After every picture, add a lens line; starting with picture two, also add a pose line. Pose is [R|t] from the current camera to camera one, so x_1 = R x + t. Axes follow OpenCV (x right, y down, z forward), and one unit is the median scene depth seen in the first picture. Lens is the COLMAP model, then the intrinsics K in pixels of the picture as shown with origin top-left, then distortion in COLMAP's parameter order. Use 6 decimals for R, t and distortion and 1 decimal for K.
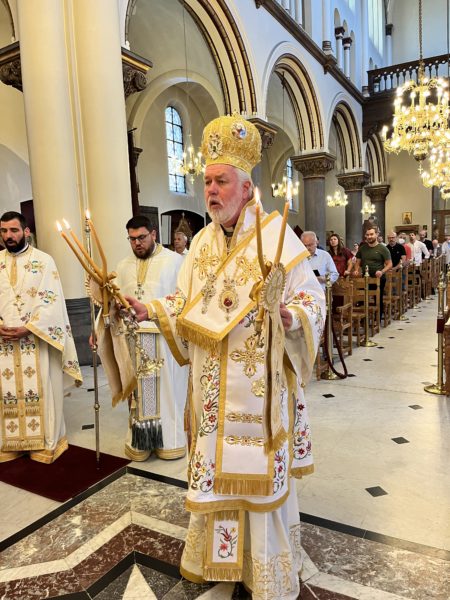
lens RADIAL K [[451.7, 0, 228.0], [0, 451.7, 302.4], [0, 0, 1]] dist [0.070137, -0.102706]
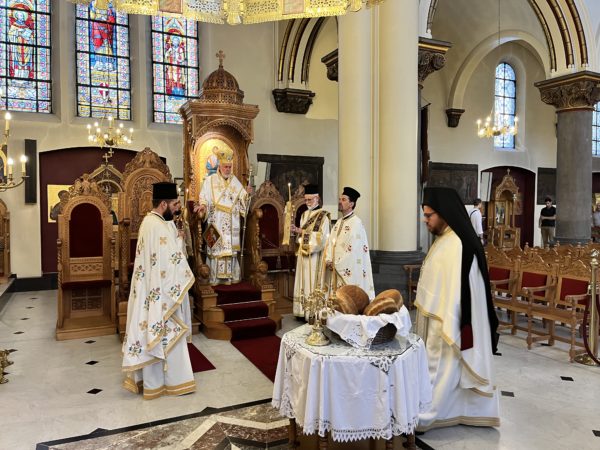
lens RADIAL K [[450.0, 0, 295.5], [0, 450.0, 225.5], [0, 0, 1]] dist [0.084061, -0.128283]
pose [[0.824089, 0.062232, -0.563031, 0.114856], [-0.093450, 0.995264, -0.026773, -0.015249], [0.558699, 0.074678, 0.826002, -0.056225]]
